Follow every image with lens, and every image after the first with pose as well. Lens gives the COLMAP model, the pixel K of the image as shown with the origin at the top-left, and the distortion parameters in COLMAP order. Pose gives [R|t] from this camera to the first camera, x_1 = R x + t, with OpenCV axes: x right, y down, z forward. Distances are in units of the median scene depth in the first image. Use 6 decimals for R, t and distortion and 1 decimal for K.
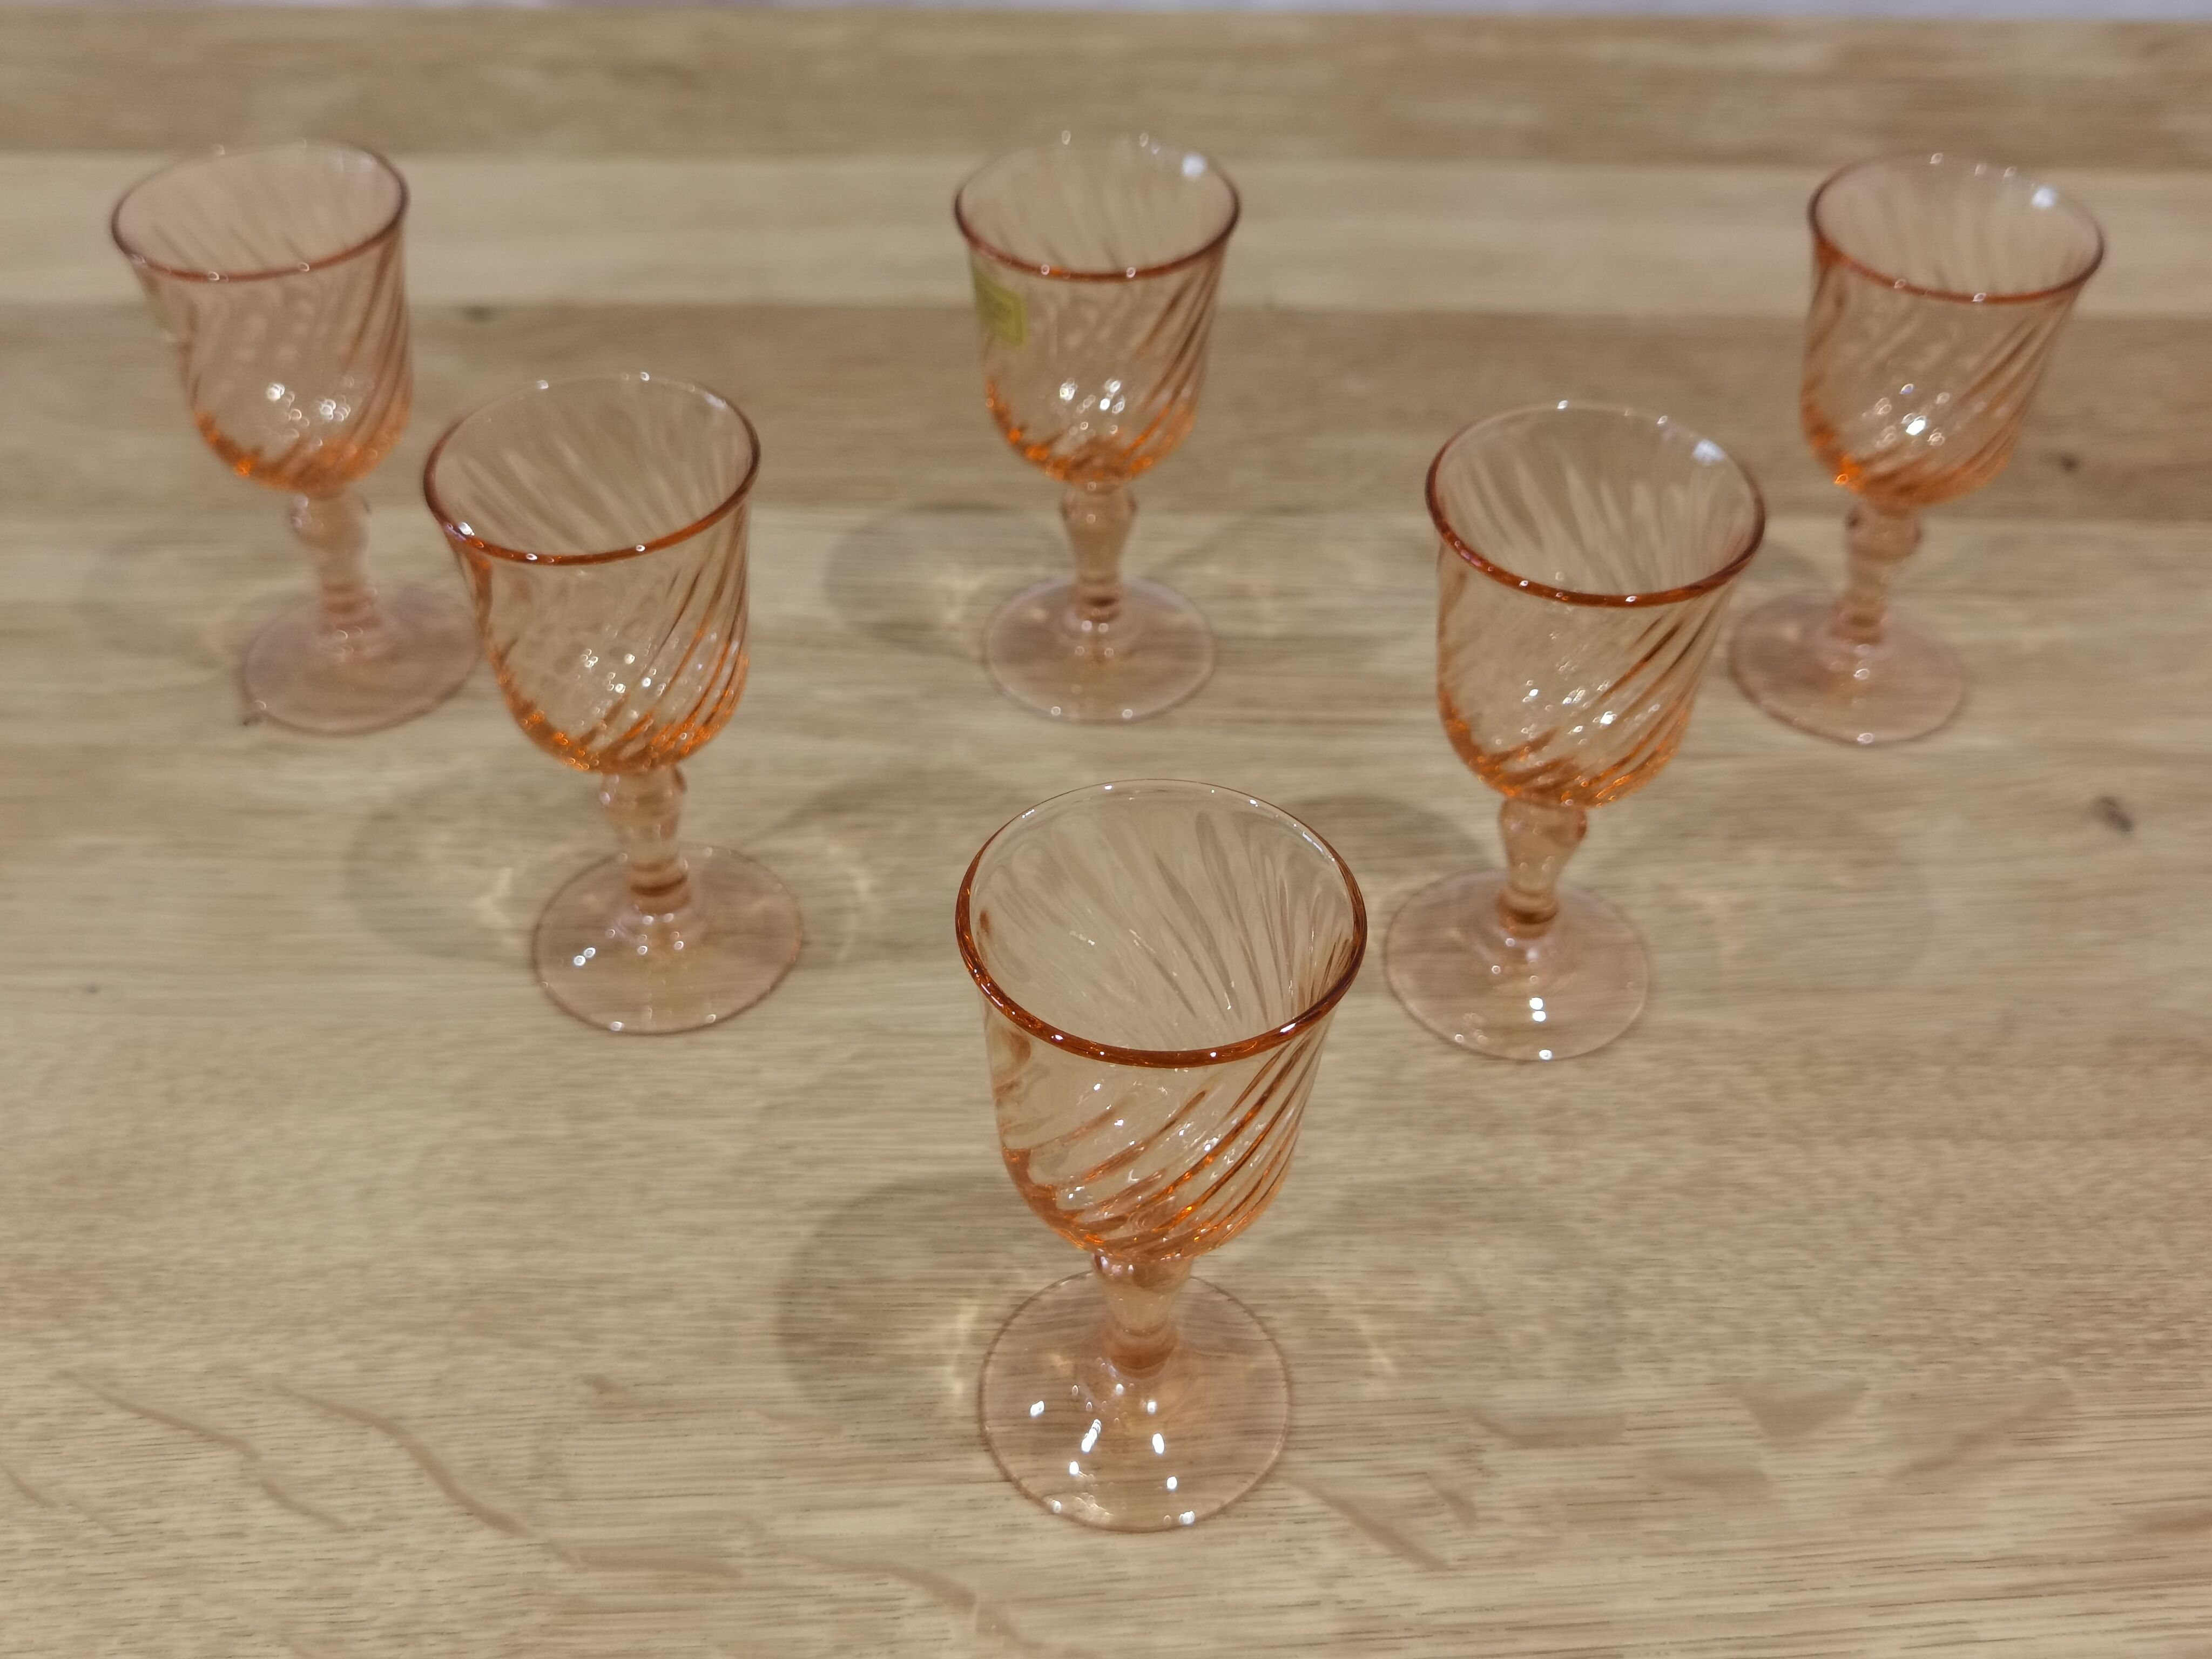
lens RADIAL K [[2521.8, 0, 1111.7], [0, 2521.8, 774.9], [0, 0, 1]] dist [-0.137896, 0.350357]
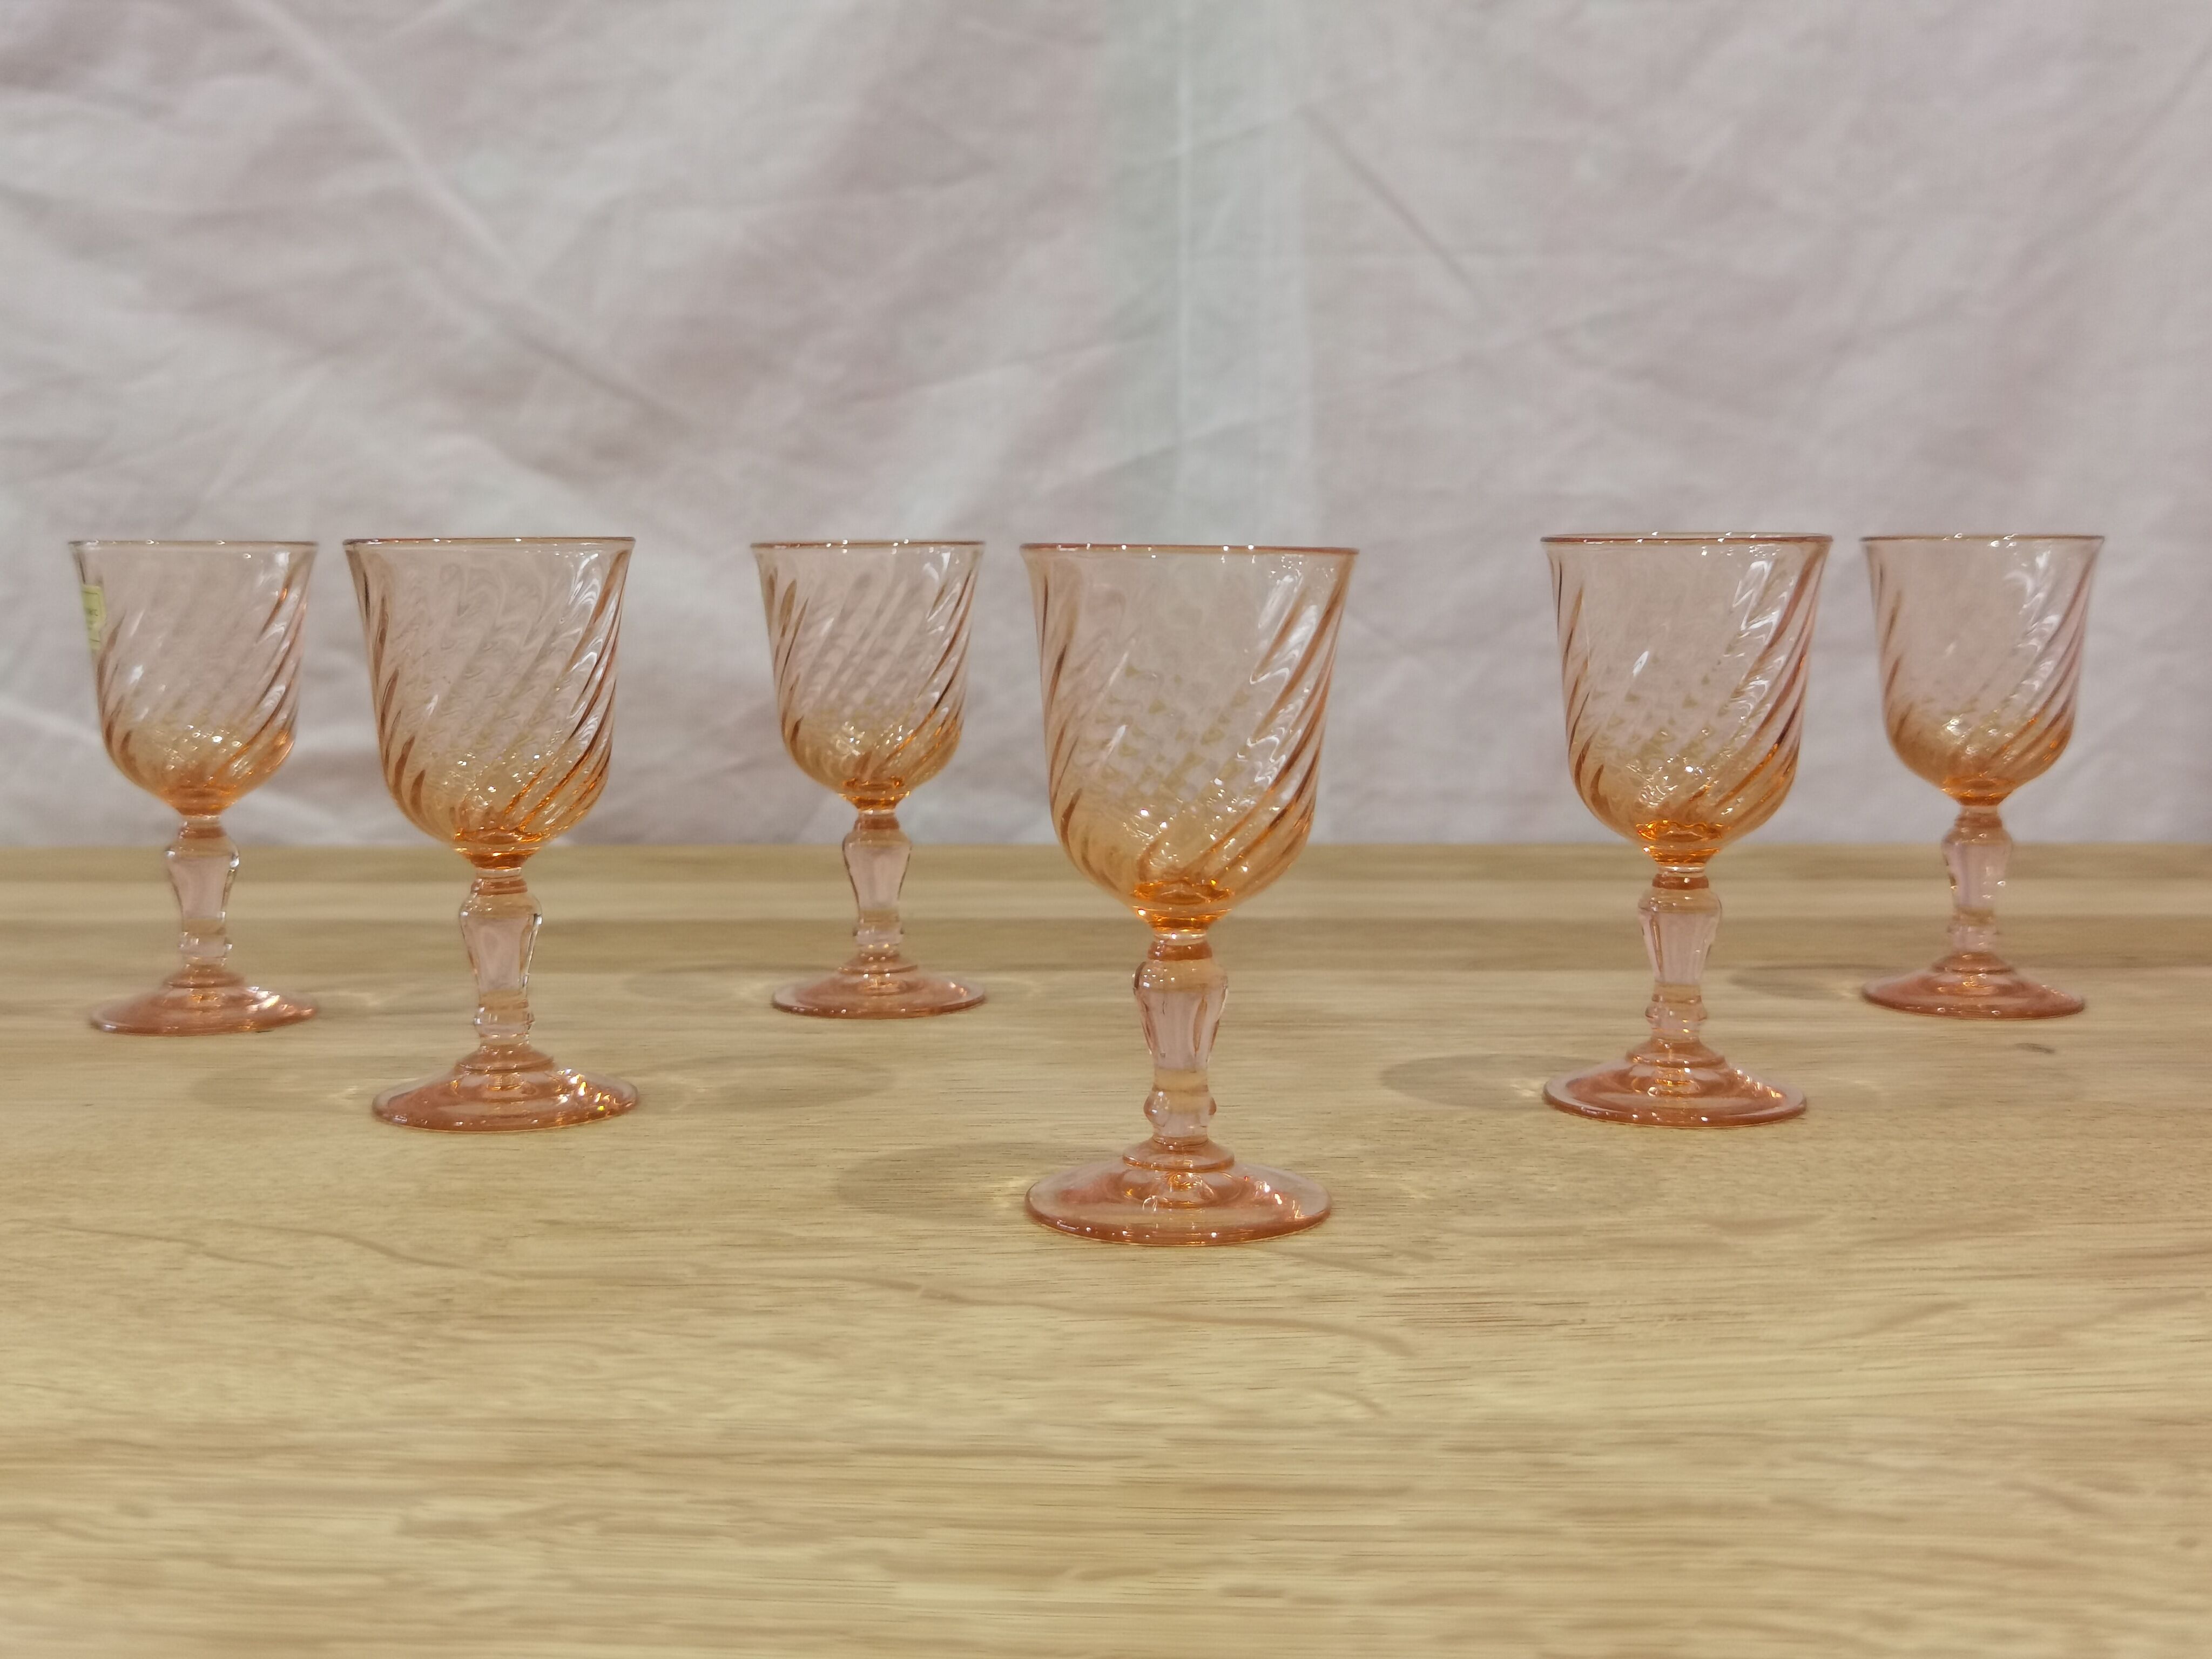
lens RADIAL K [[2669.9, 0, 1084.2], [0, 2669.9, 818.5], [0, 0, 1]] dist [-0.120719, 0.369422]
pose [[0.999941, 0.003162, -0.010403, 0.017179], [-0.008549, 0.819775, -0.572622, 0.700691], [0.006717, 0.572677, 0.819754, 0.040049]]
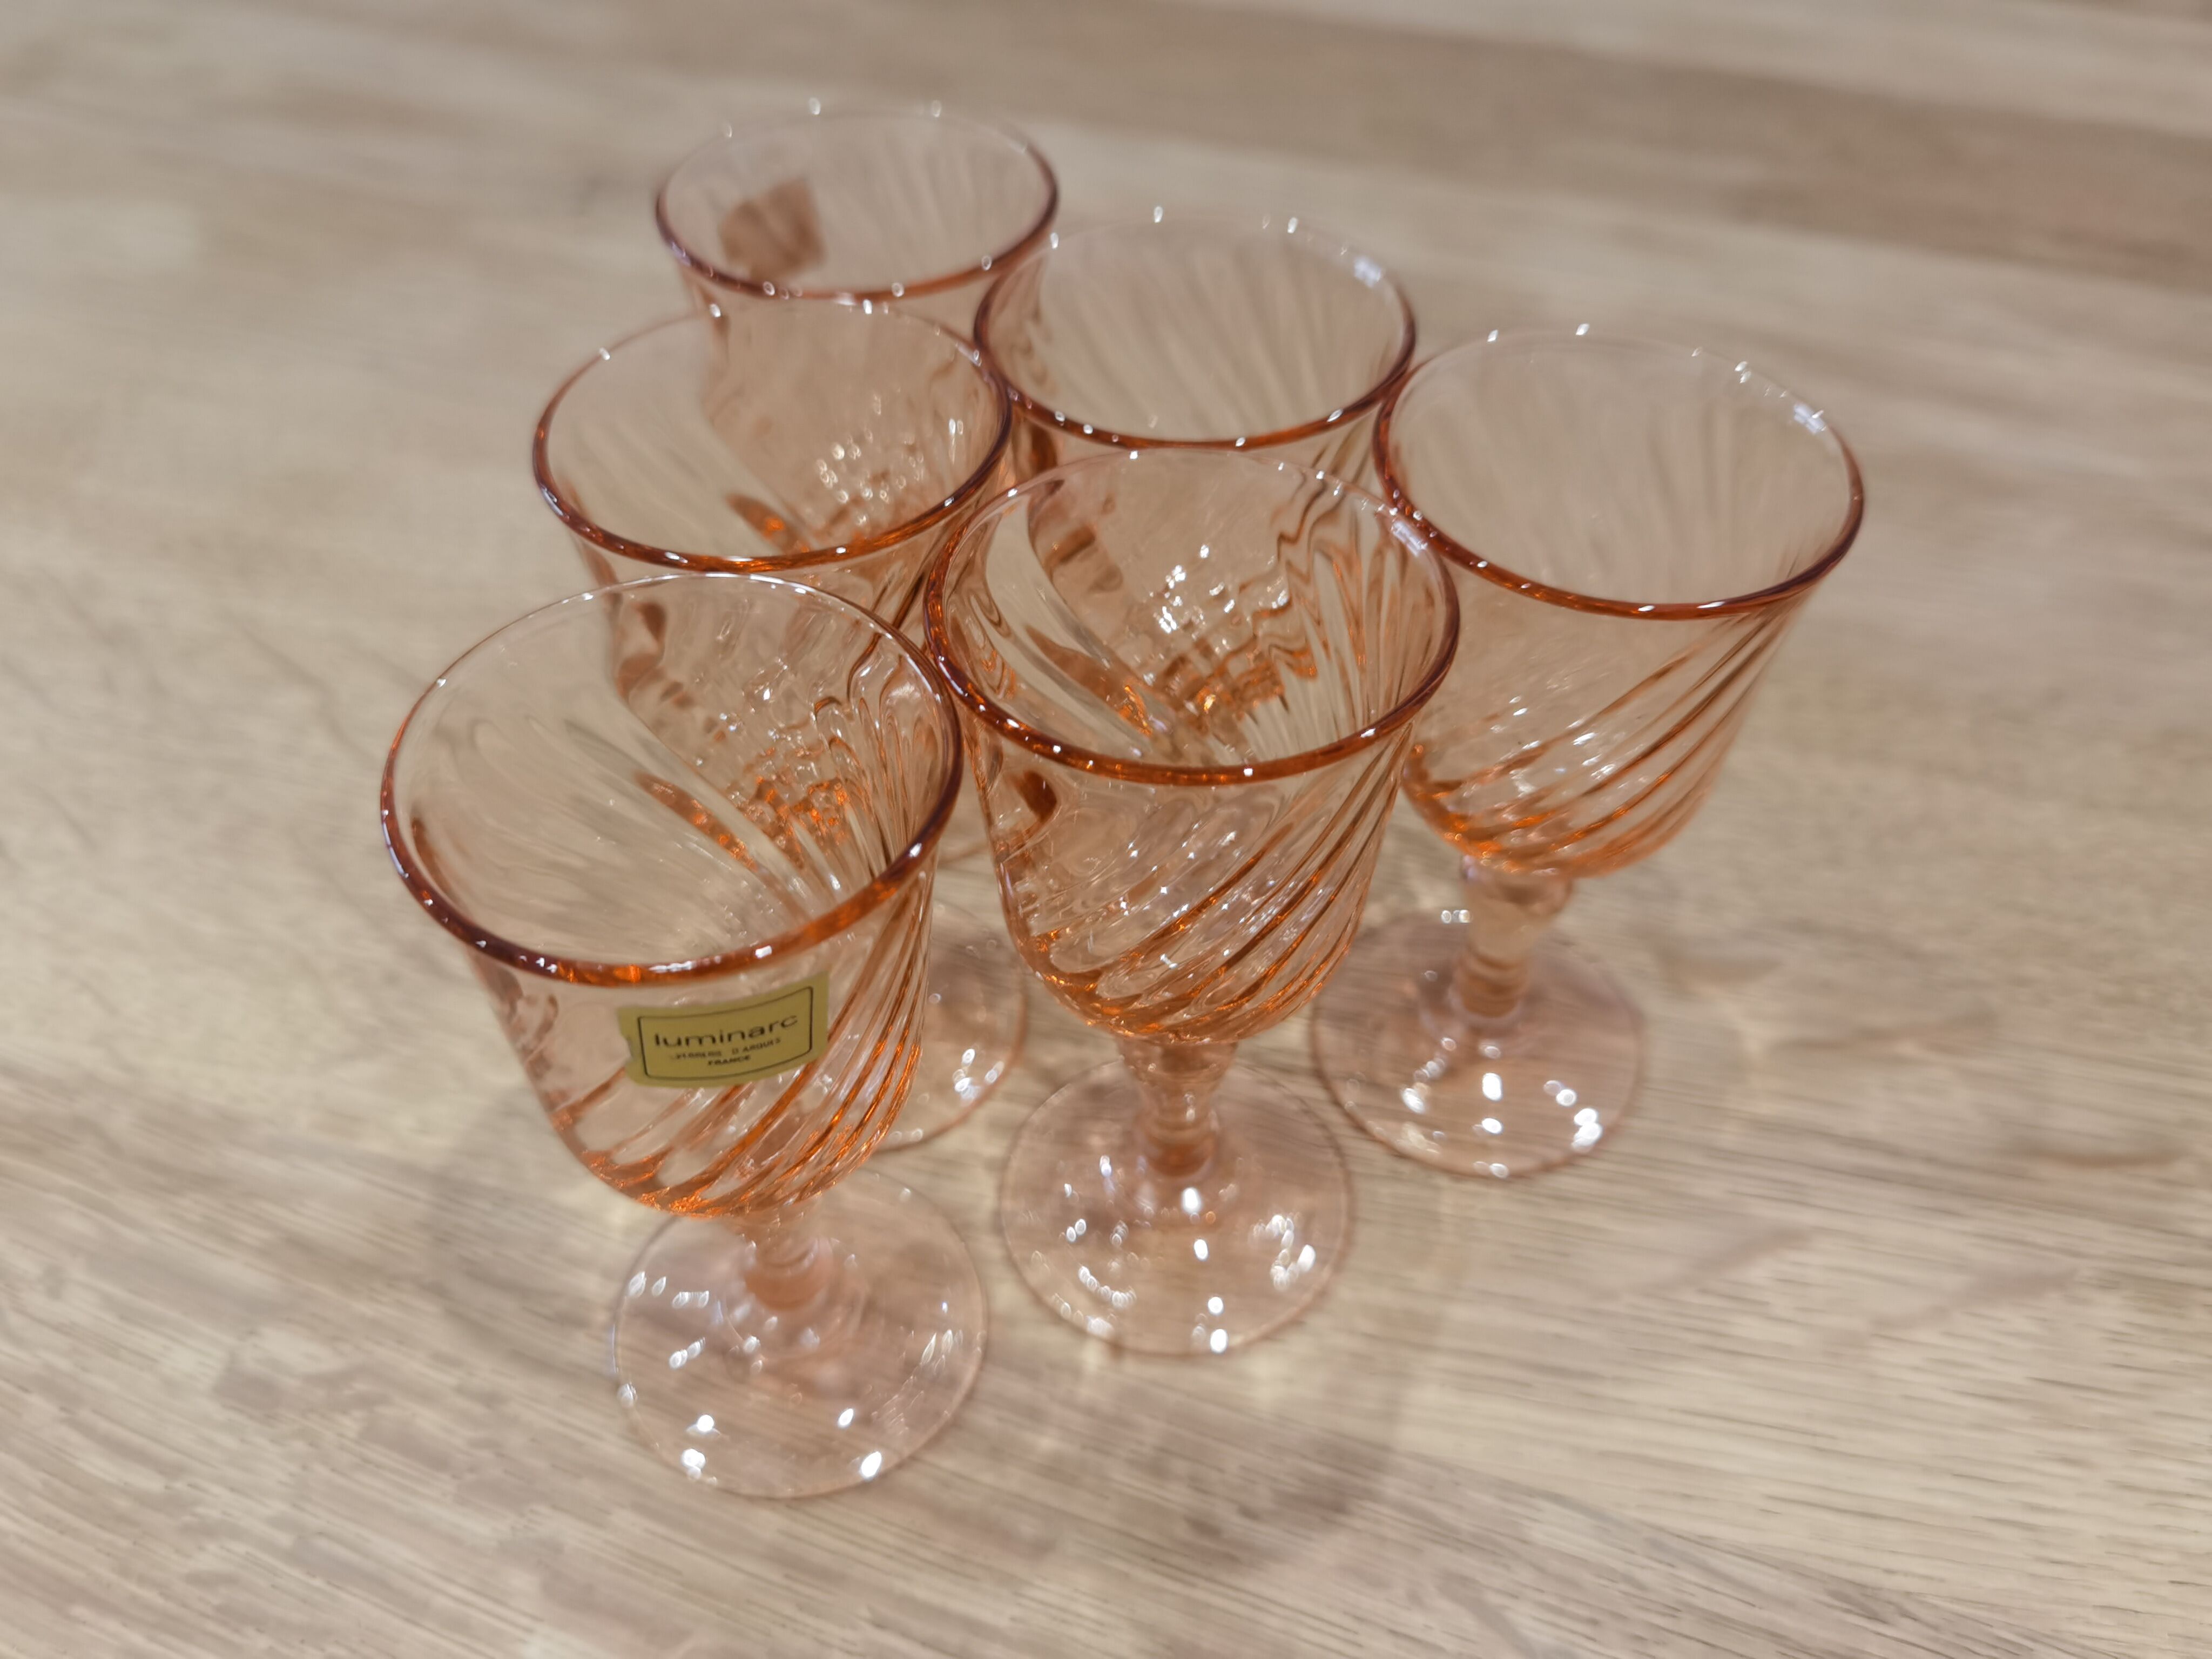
lens RADIAL K [[1865.4, 0, 1121.6], [0, 1865.4, 828.0], [0, 0, 1]] dist [-0.014379, -0.020631]
pose [[0.955520, 0.212286, -0.204737, 0.187293], [-0.194451, 0.975399, 0.103850, 0.162459], [0.221746, -0.059419, 0.973292, 0.225000]]
